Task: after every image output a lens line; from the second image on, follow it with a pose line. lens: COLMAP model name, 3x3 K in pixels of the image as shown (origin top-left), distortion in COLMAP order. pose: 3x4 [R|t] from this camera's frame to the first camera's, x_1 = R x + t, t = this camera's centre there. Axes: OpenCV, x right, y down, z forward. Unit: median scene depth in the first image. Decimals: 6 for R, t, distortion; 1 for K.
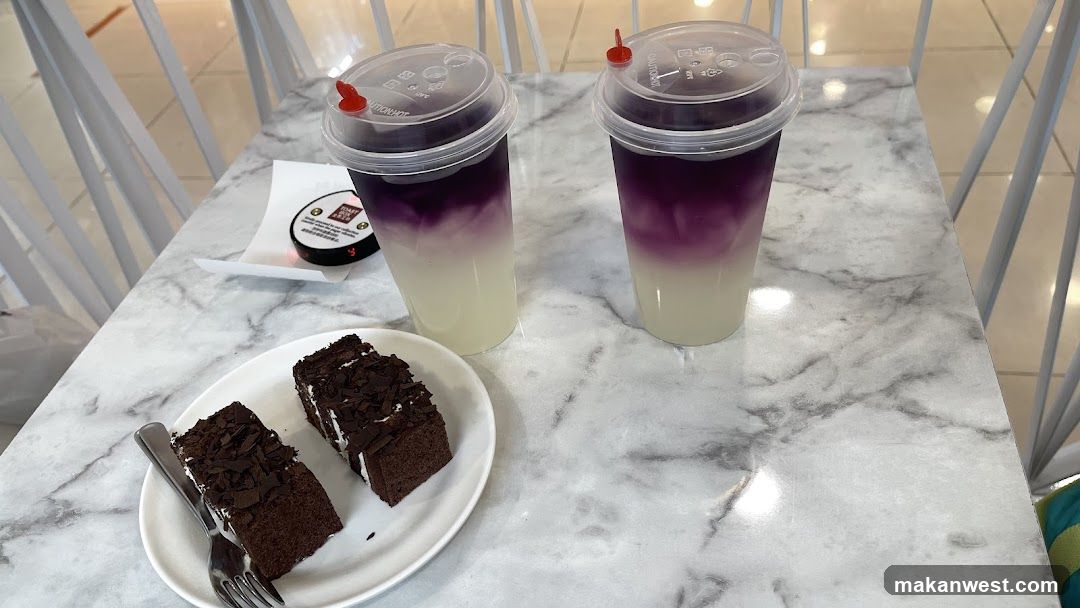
lens RADIAL K [[836.2, 0, 540.0], [0, 836.2, 304.0], [0, 0, 1]] dist [0.068962, -0.147315]
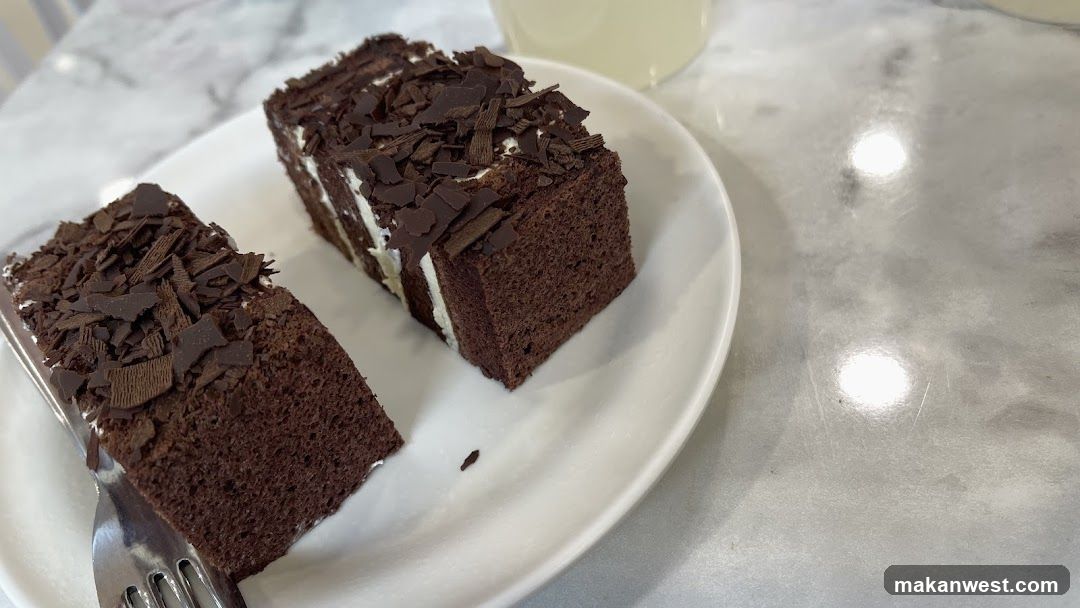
lens RADIAL K [[836.2, 0, 540.0], [0, 836.2, 304.0], [0, 0, 1]] dist [0.068962, -0.147315]
pose [[0.994709, -0.070192, -0.075020, -0.128190], [0.077375, 0.992217, 0.097567, 0.158968], [0.067588, -0.102856, 0.992397, 0.588417]]
